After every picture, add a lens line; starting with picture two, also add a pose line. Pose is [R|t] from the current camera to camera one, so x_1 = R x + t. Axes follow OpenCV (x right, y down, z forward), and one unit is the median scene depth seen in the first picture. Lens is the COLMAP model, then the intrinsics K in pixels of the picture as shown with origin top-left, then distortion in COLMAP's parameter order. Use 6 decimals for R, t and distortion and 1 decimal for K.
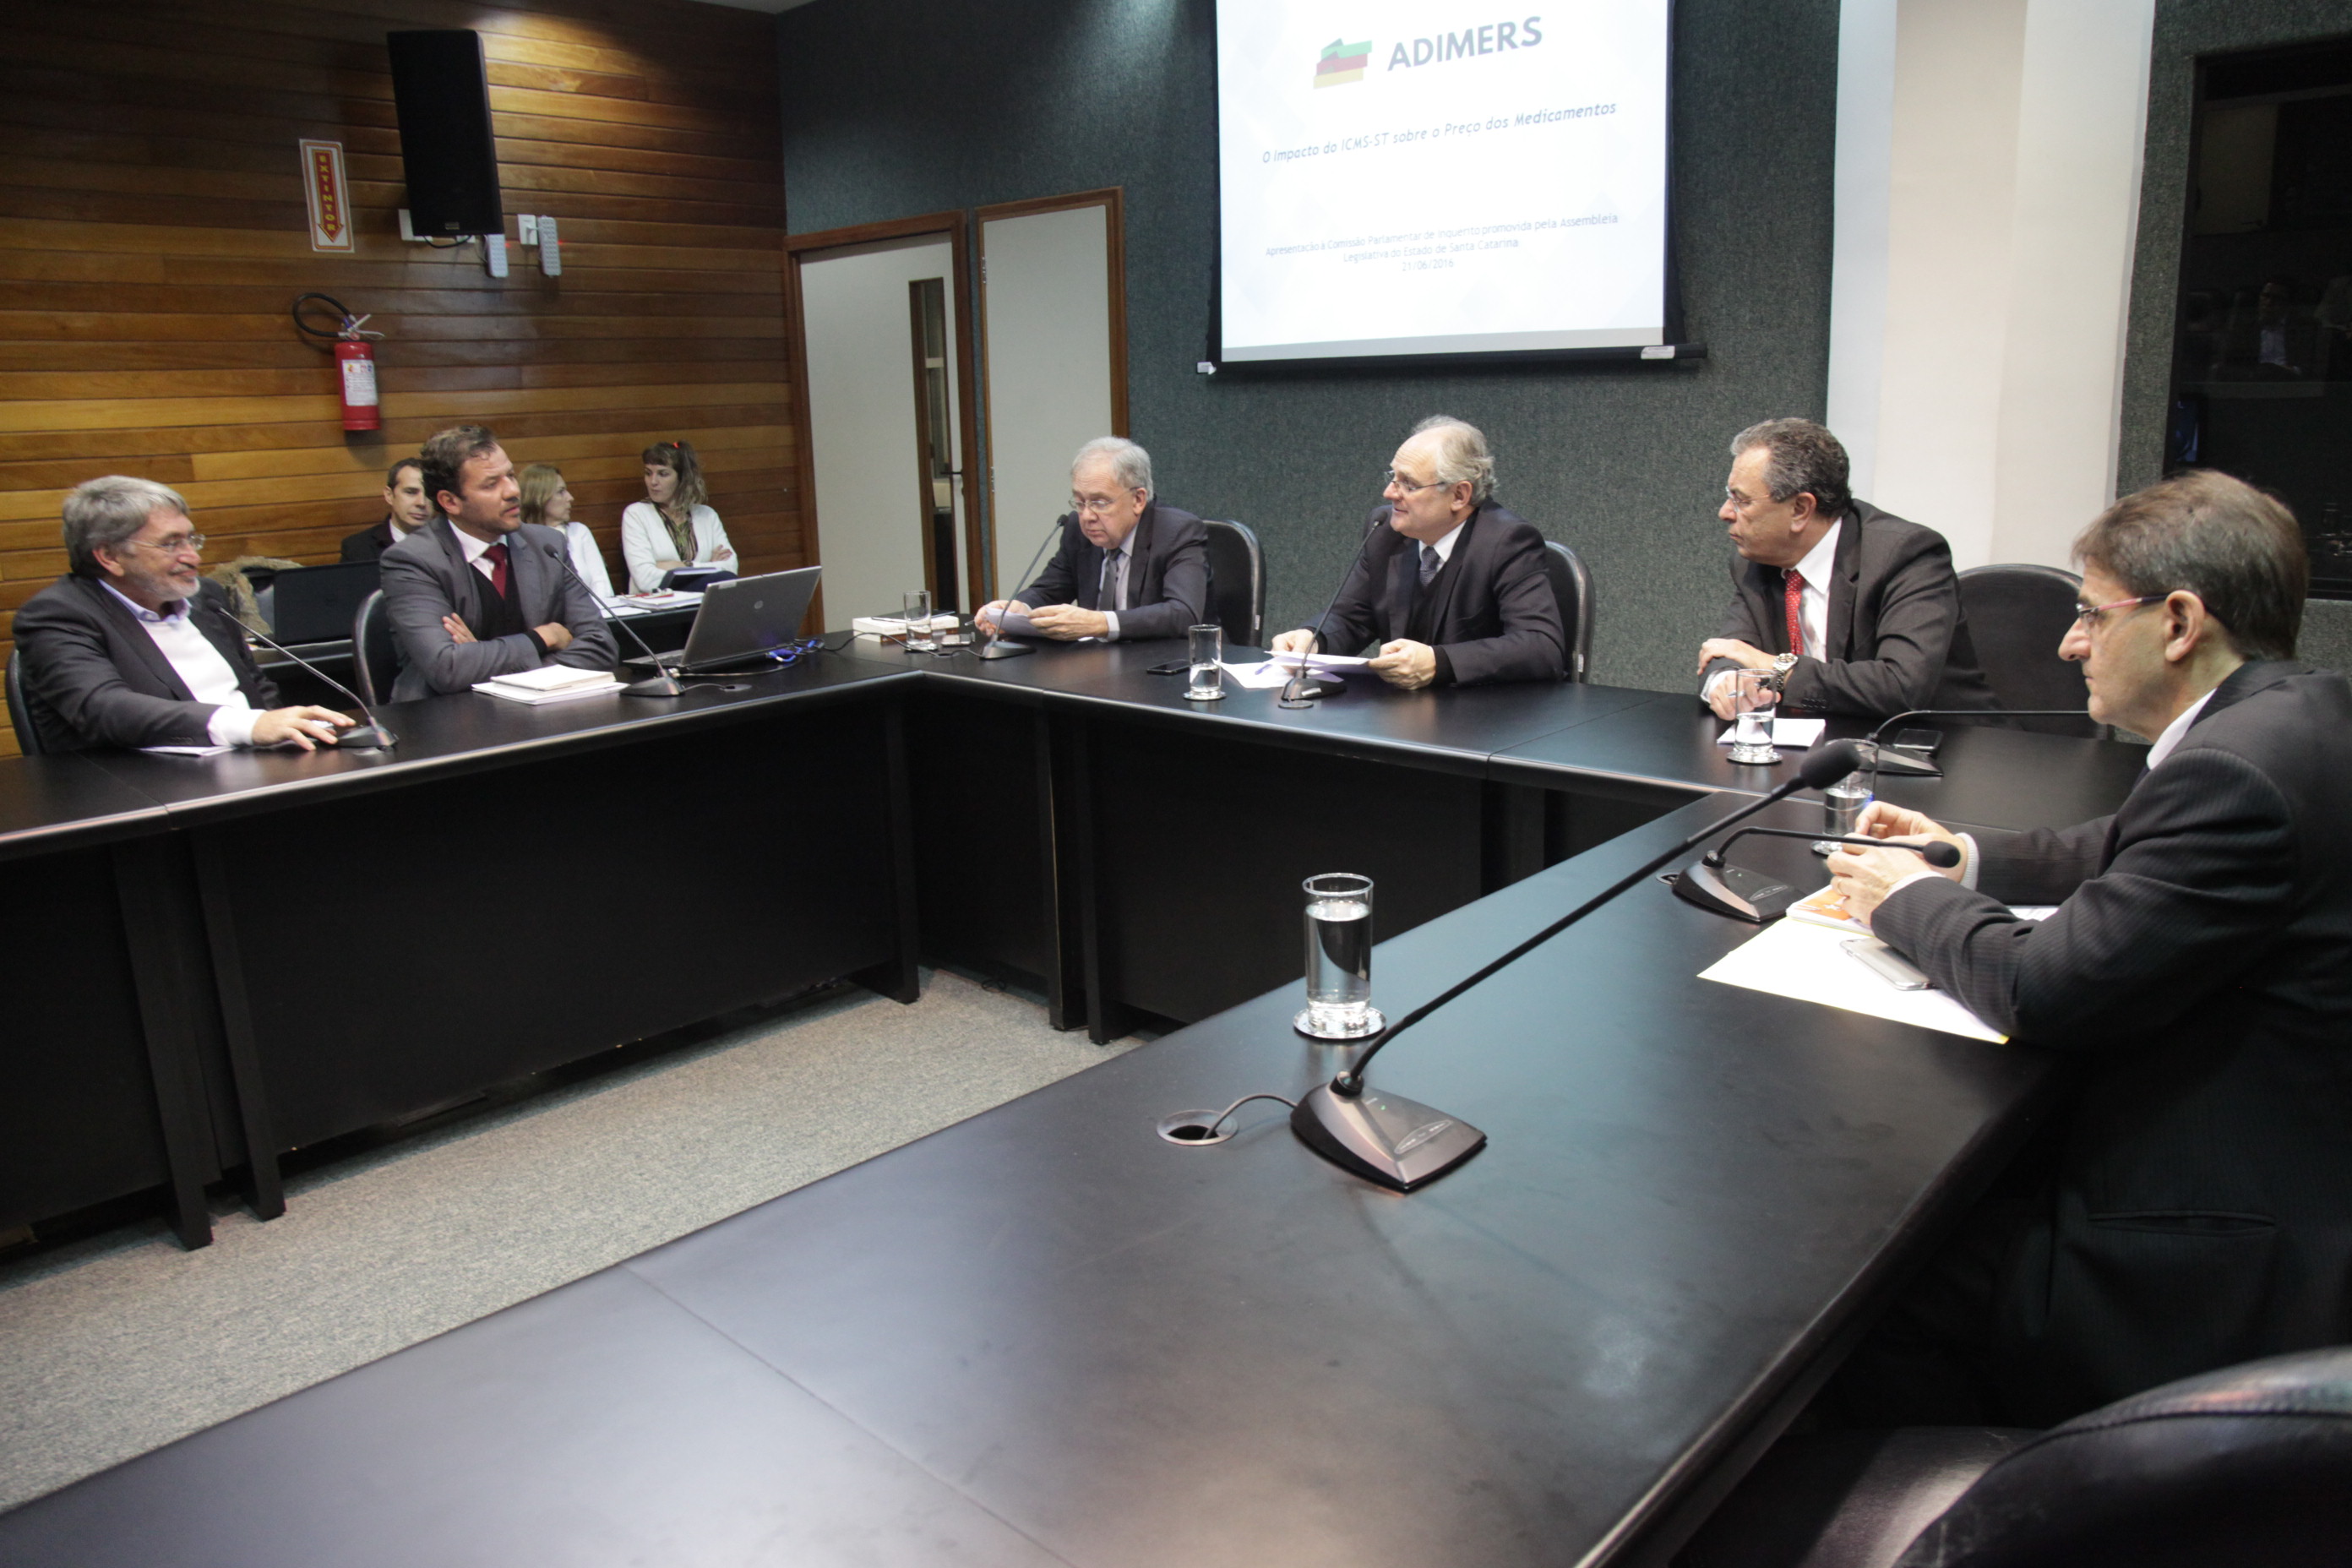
lens RADIAL K [[1638.1, 0, 1177.8], [0, 1638.1, 769.2], [0, 0, 1]] dist [-0.072380, 0.015274]
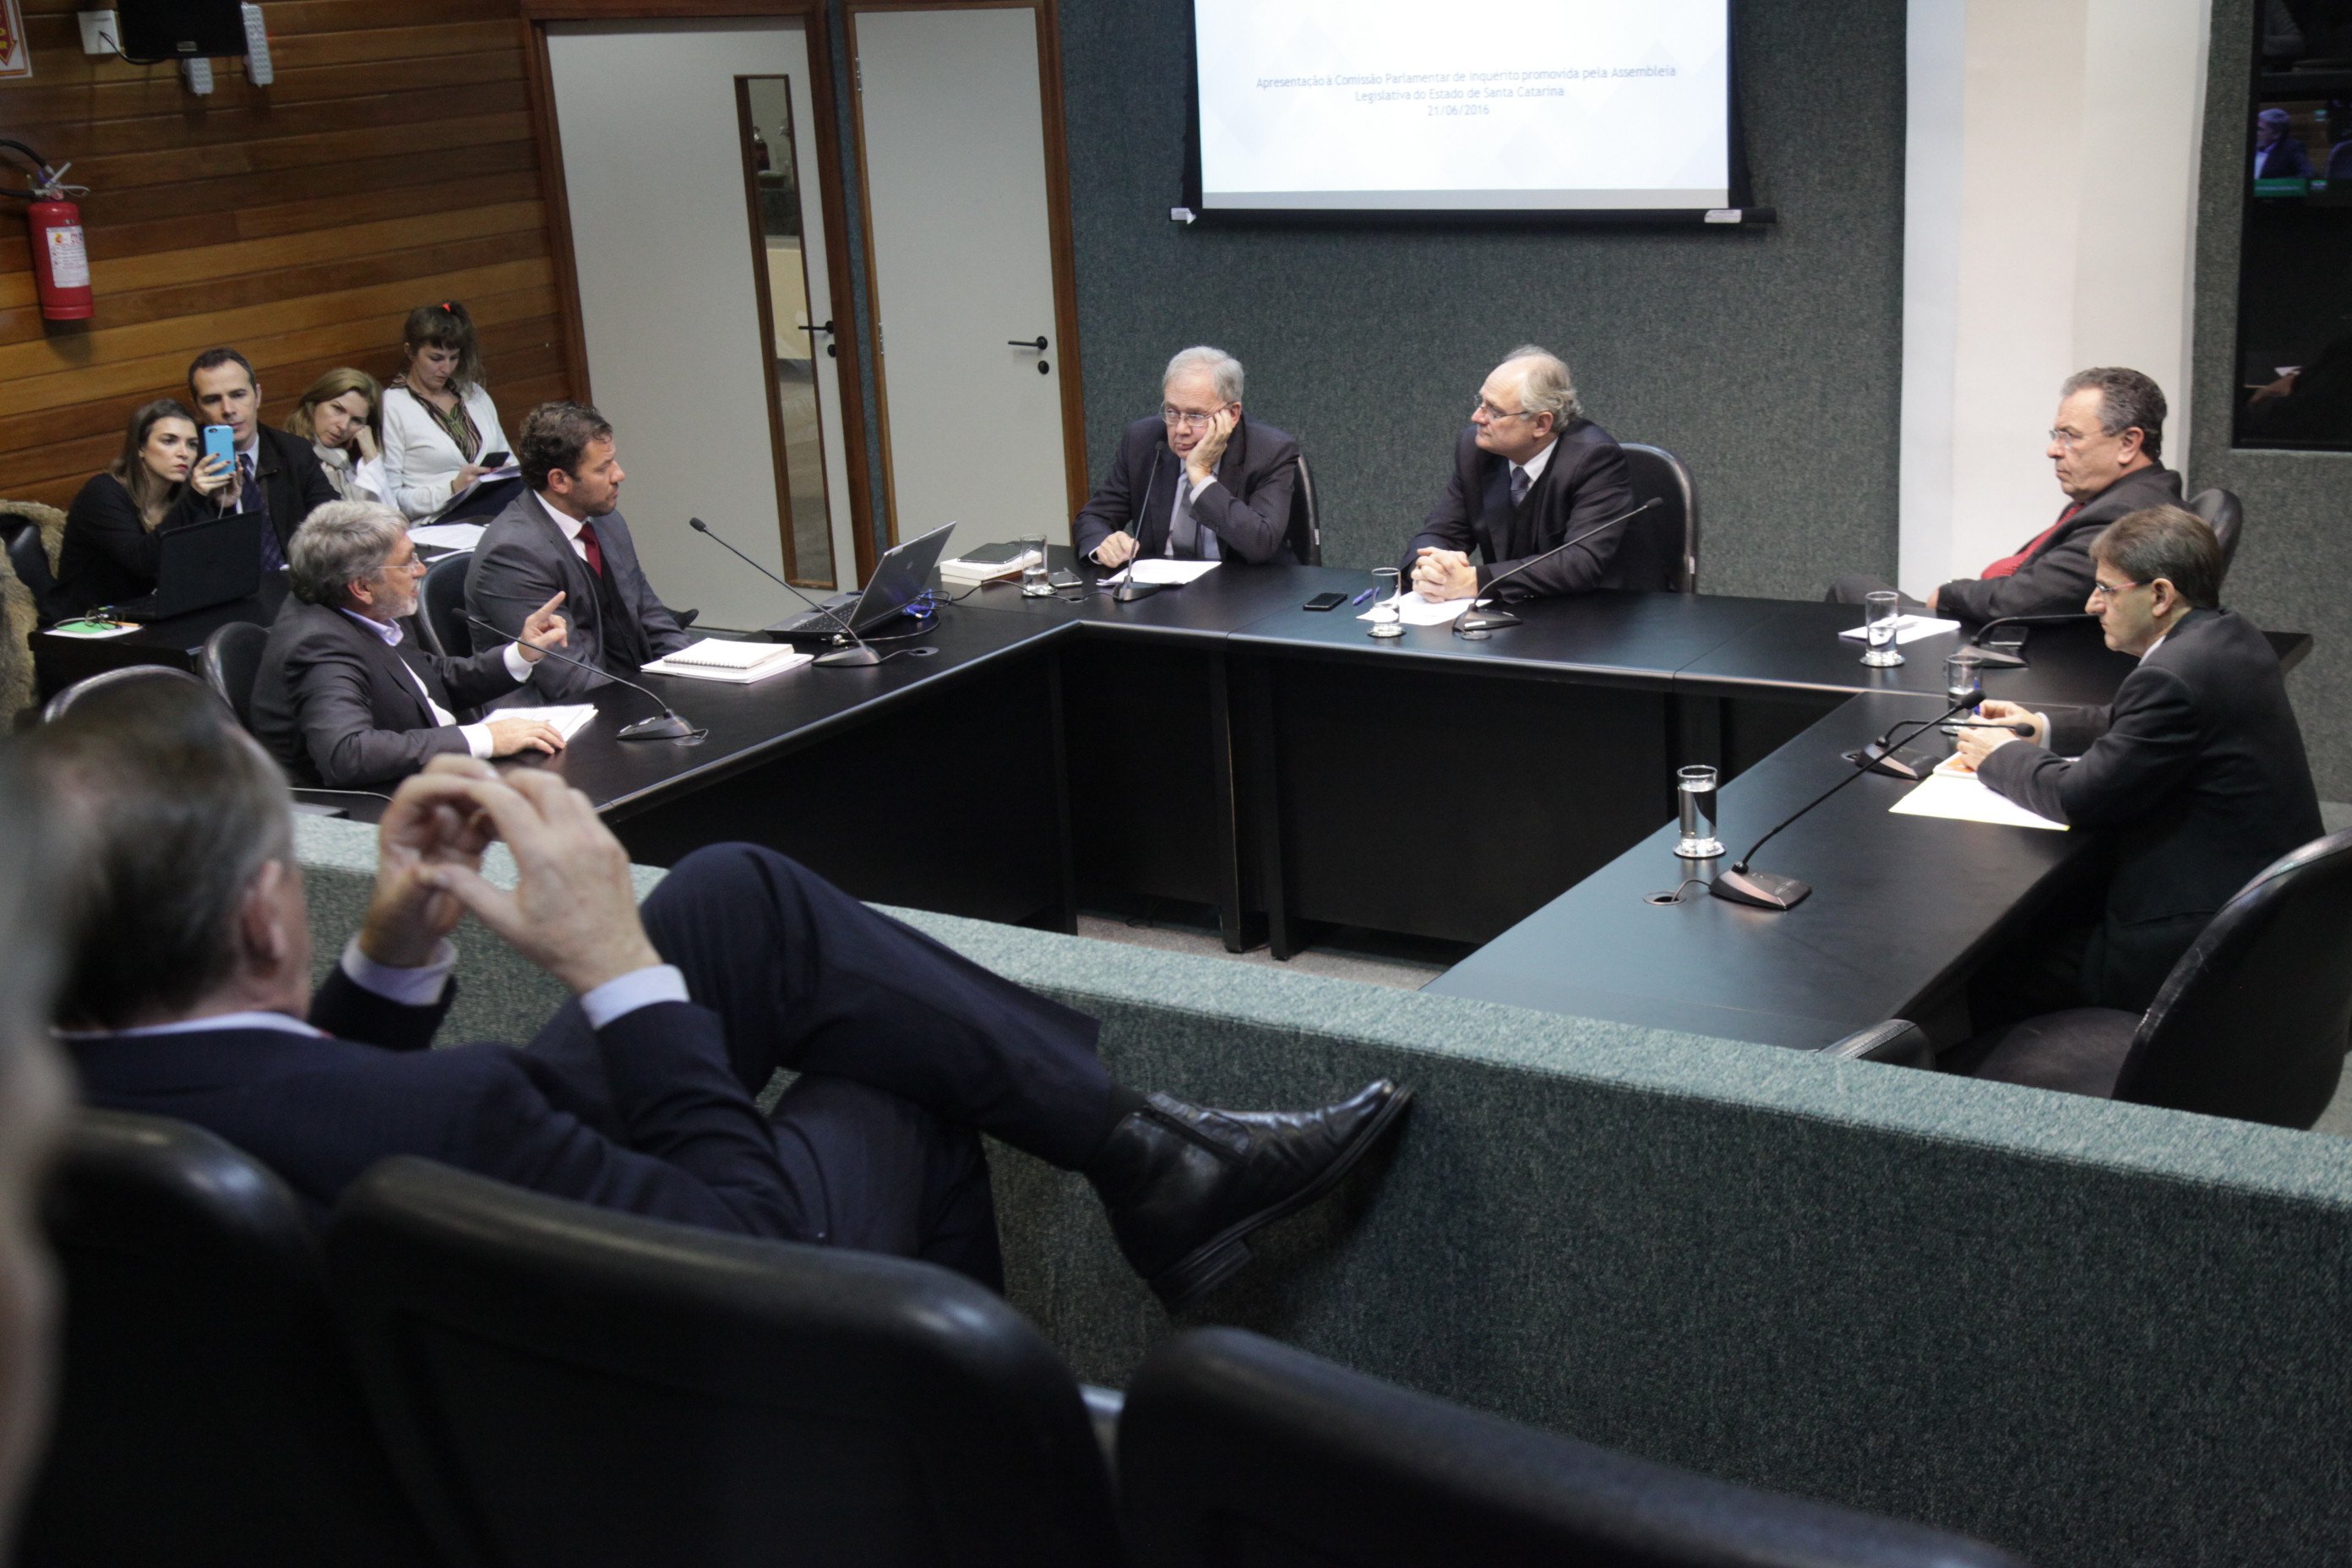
lens RADIAL K [[3005.7, 0, 1171.9], [0, 3005.7, 783.4], [0, 0, 1]] dist [0.183042, 0.000000]
pose [[0.984549, -0.079064, 0.156245, -0.311179], [0.071445, 0.995993, 0.053798, -0.042948], [-0.159872, -0.041804, 0.986252, -0.686429]]
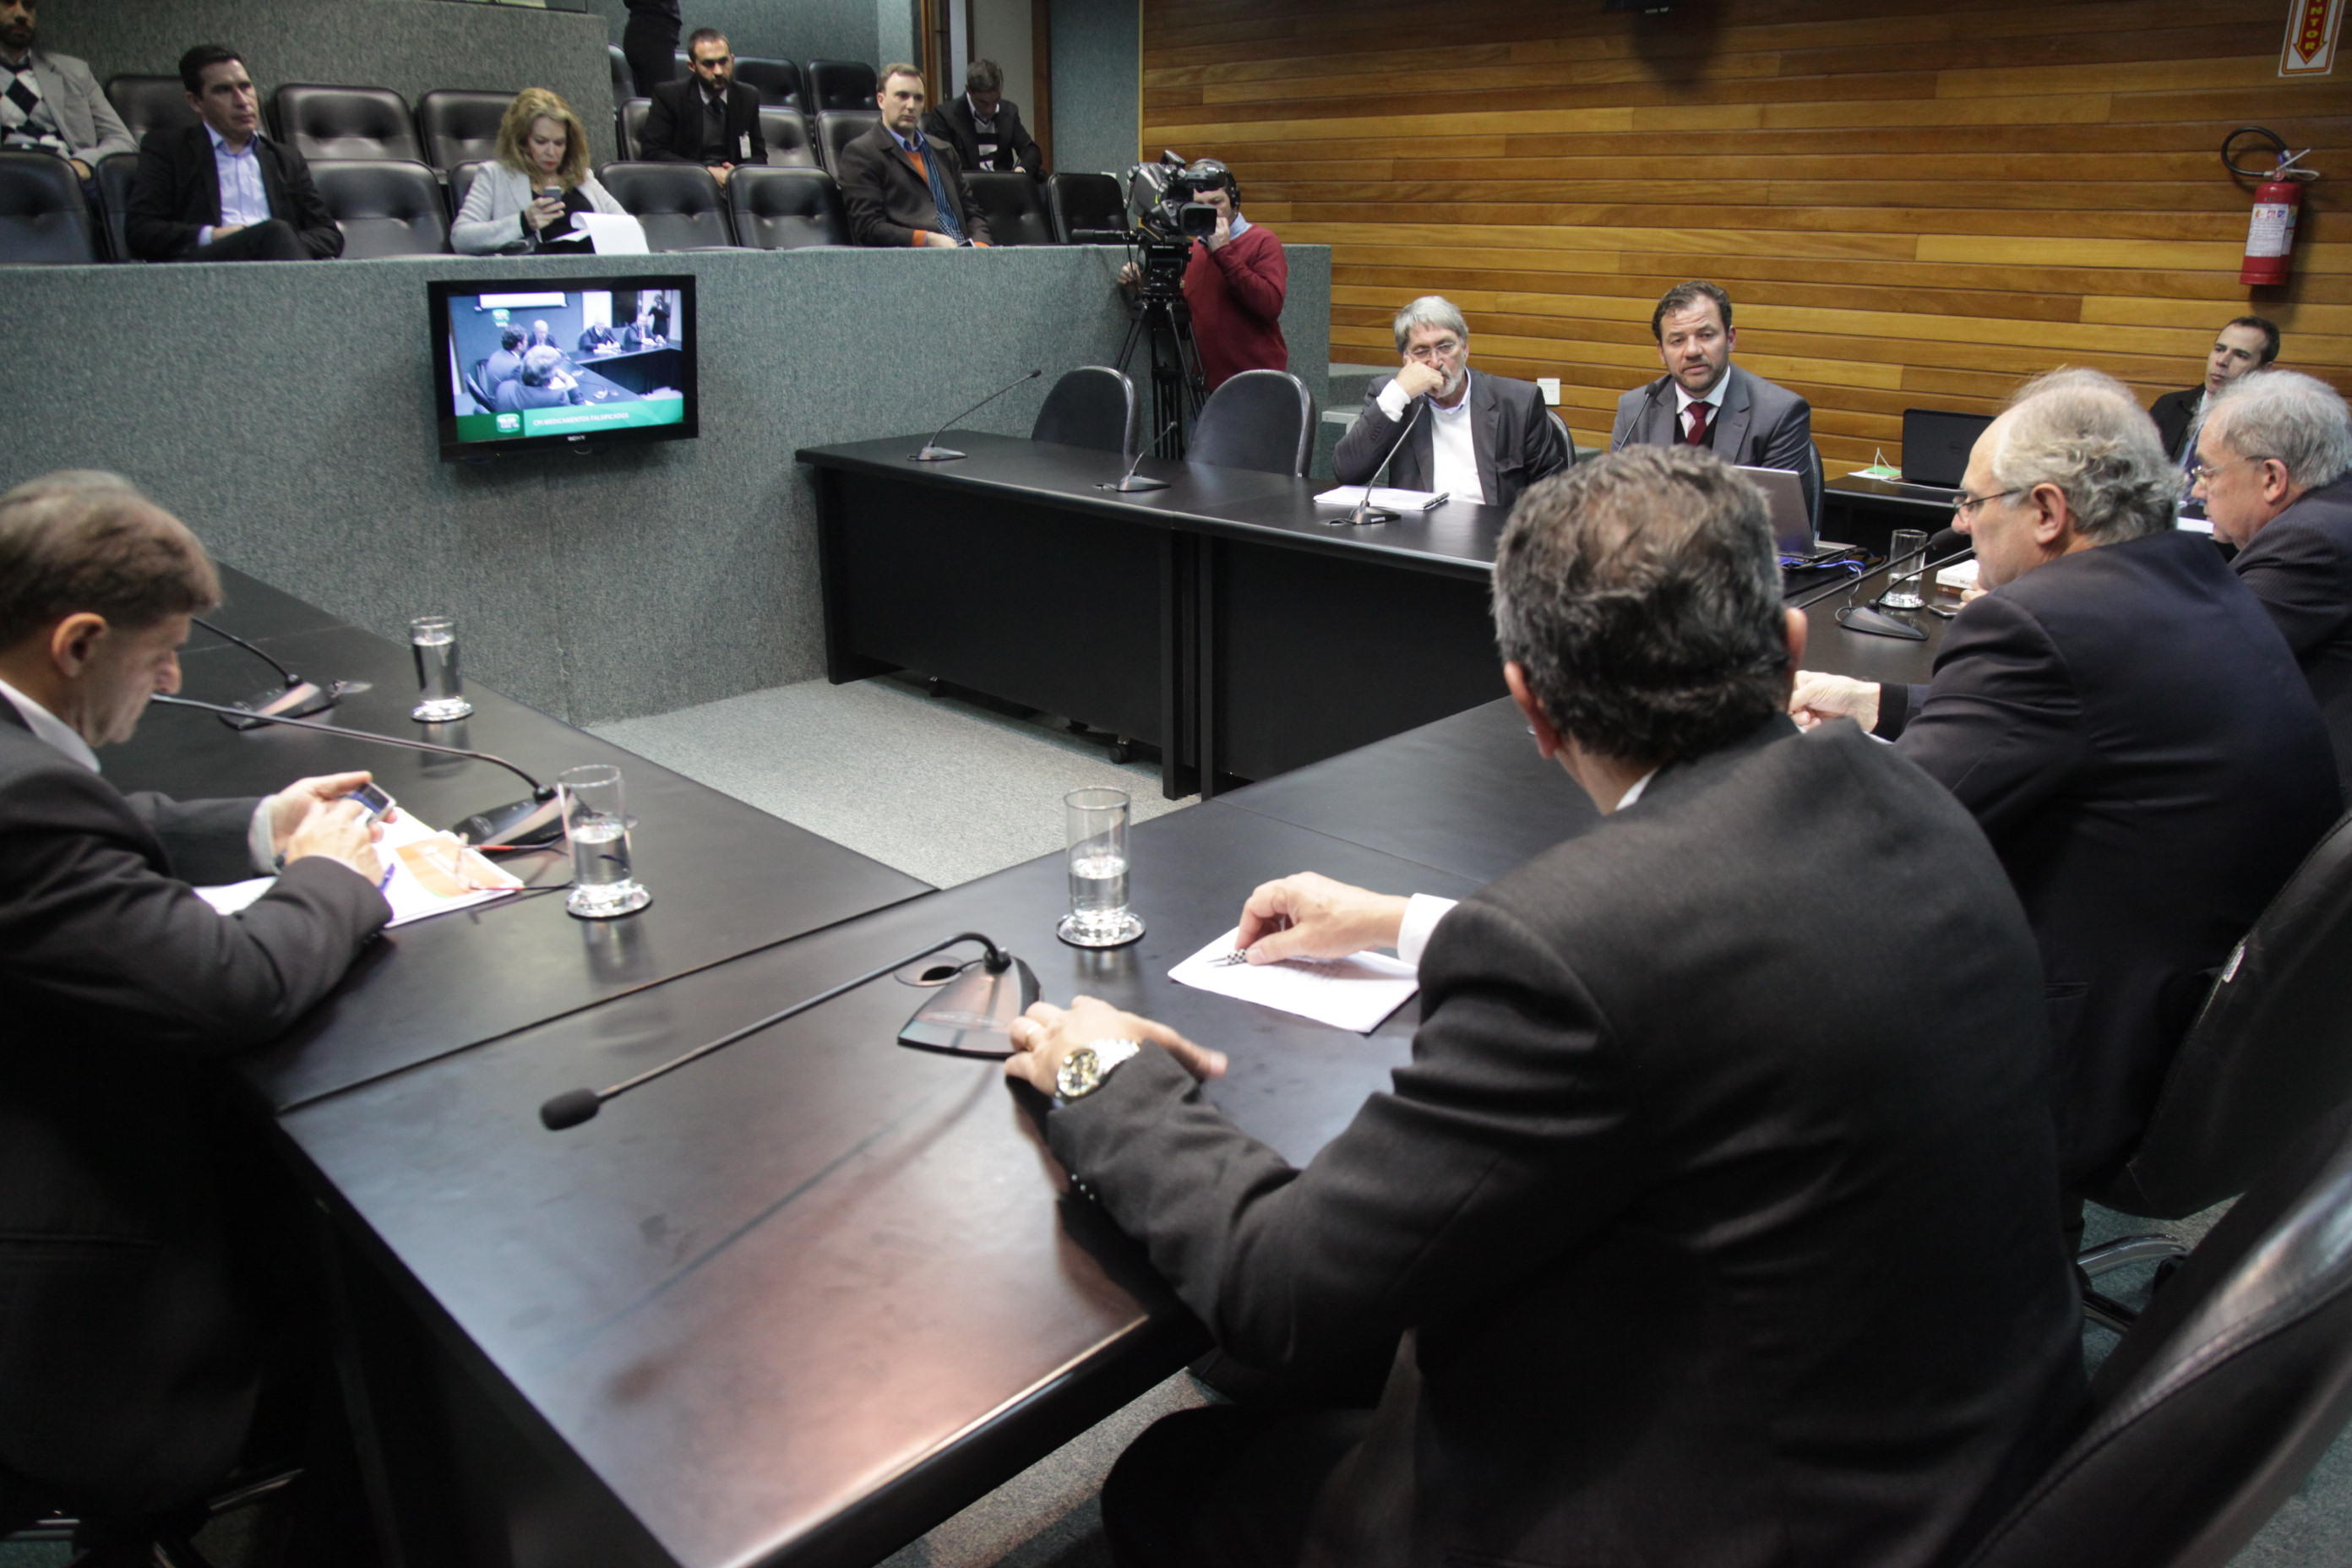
lens RADIAL K [[1638.1, 0, 1172.3], [0, 1638.1, 786.3], [0, 0, 1]] dist [-0.072380, 0.015274]
pose [[-0.052786, 0.342202, -0.938142, 0.550436], [-0.216573, 0.913169, 0.345279, -0.166691], [0.974838, 0.221403, 0.025909, 0.587451]]
